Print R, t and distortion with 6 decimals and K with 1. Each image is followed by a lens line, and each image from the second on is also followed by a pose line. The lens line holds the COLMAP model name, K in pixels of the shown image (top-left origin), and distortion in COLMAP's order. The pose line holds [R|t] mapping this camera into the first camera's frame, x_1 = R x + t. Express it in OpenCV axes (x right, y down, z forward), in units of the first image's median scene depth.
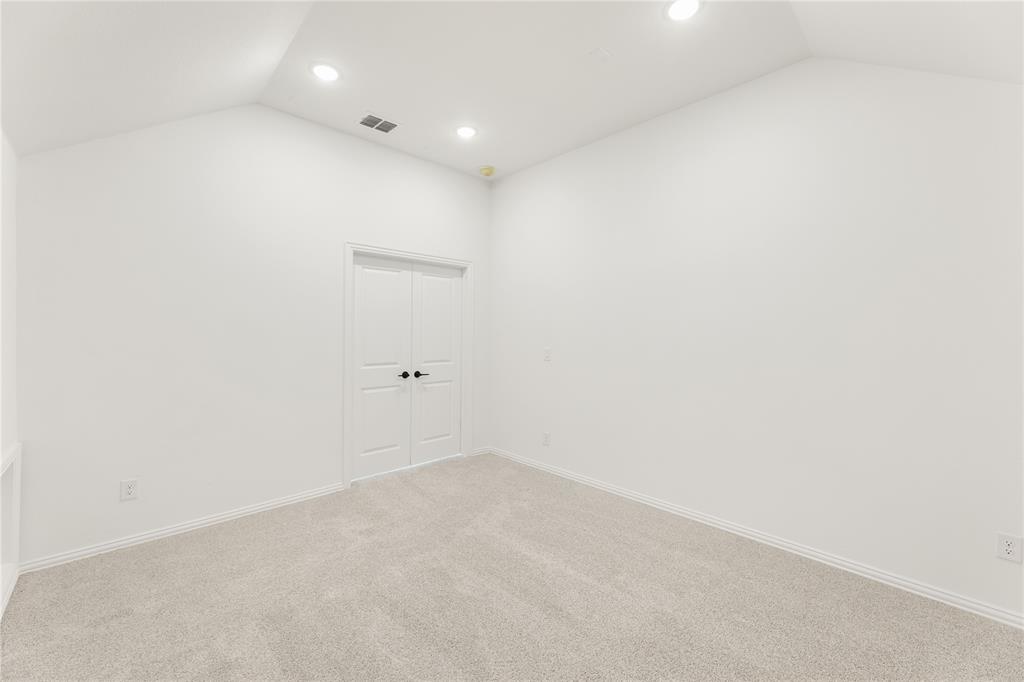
lens RADIAL K [[408.3, 0, 512.0], [0, 408.3, 330.7], [0, 0, 1]] dist [0.000619, -0.000033]
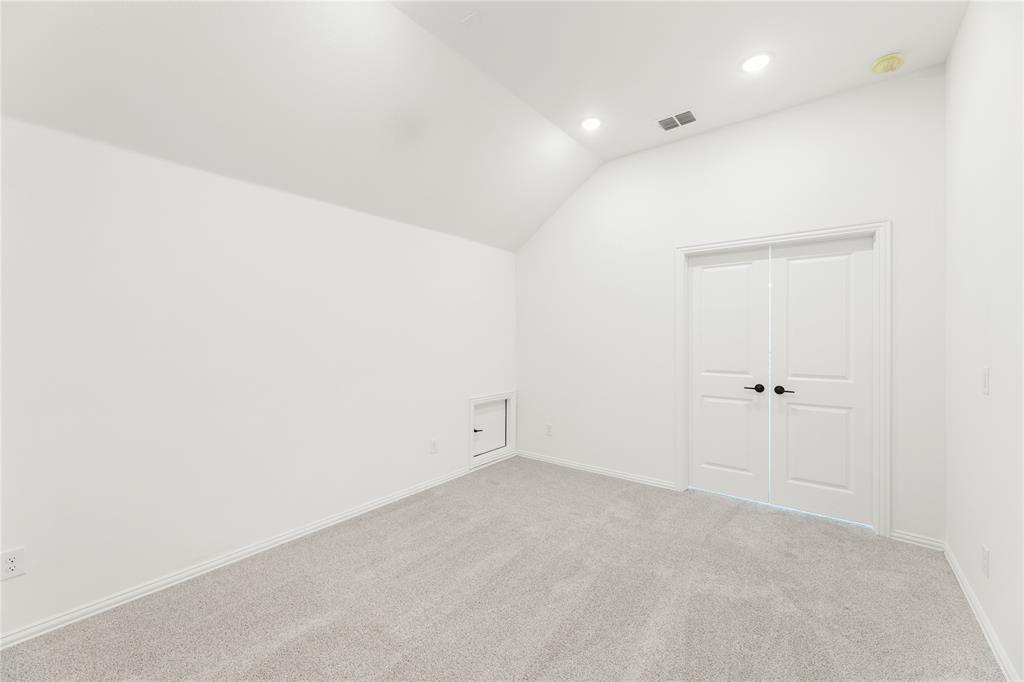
lens RADIAL K [[403.4, 0, 511.2], [0, 403.4, 335.1], [0, 0, 1]] dist [0.000898, 0.000023]
pose [[0.143721, -0.012704, -0.989537, 0.472107], [0.007077, 0.999905, -0.011809, 0.008520], [0.989593, -0.005306, 0.143798, 0.400023]]
